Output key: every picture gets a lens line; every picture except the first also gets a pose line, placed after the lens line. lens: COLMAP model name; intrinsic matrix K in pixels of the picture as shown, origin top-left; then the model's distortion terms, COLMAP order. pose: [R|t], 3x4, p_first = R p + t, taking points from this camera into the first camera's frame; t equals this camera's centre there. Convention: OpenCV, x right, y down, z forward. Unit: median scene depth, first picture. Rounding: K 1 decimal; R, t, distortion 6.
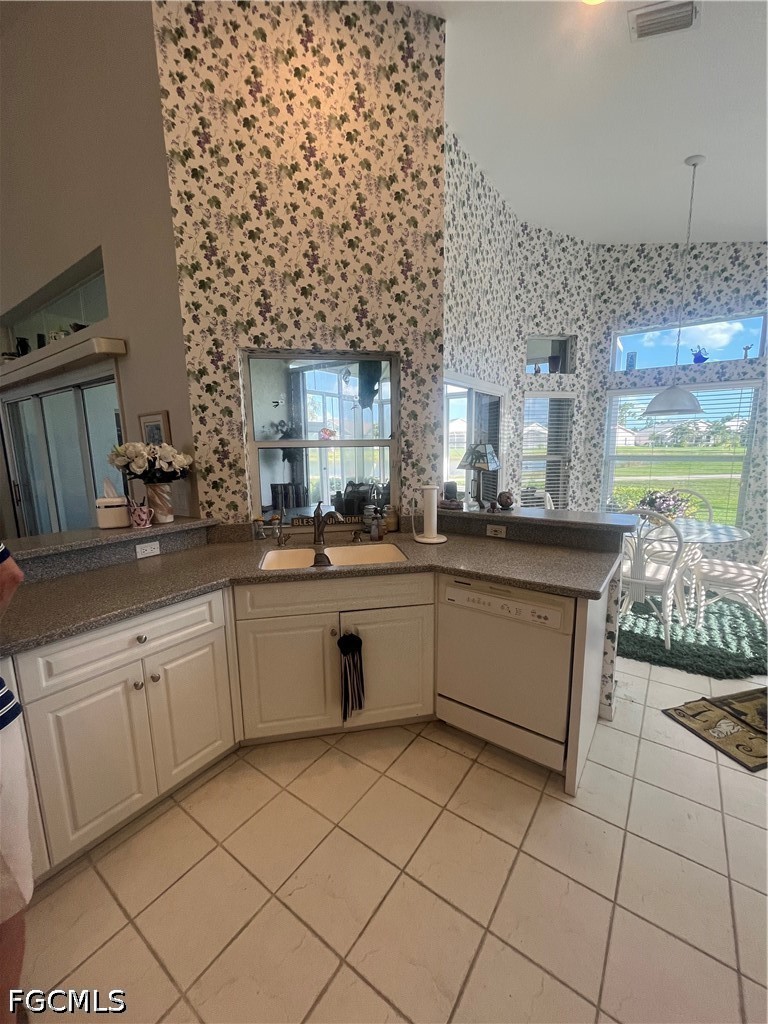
lens RADIAL K [[409.8, 0, 390.0], [0, 409.8, 509.9], [0, 0, 1]] dist [-0.002728, -0.000452]
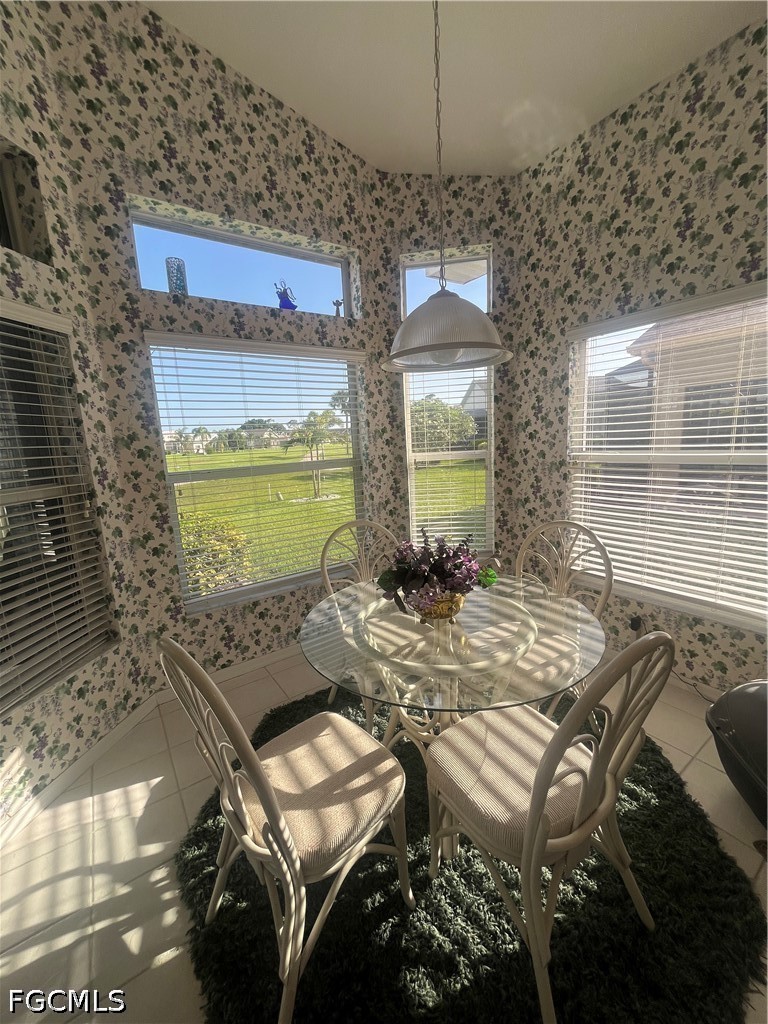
lens RADIAL K [[409.8, 0, 386.9], [0, 409.8, 510.8], [0, 0, 1]] dist [-0.002728, -0.000452]
pose [[0.325299, -0.167677, 0.930626, 0.165681], [0.206948, 0.972919, 0.102959, -0.090063], [-0.922688, 0.159098, 0.351191, 0.623825]]
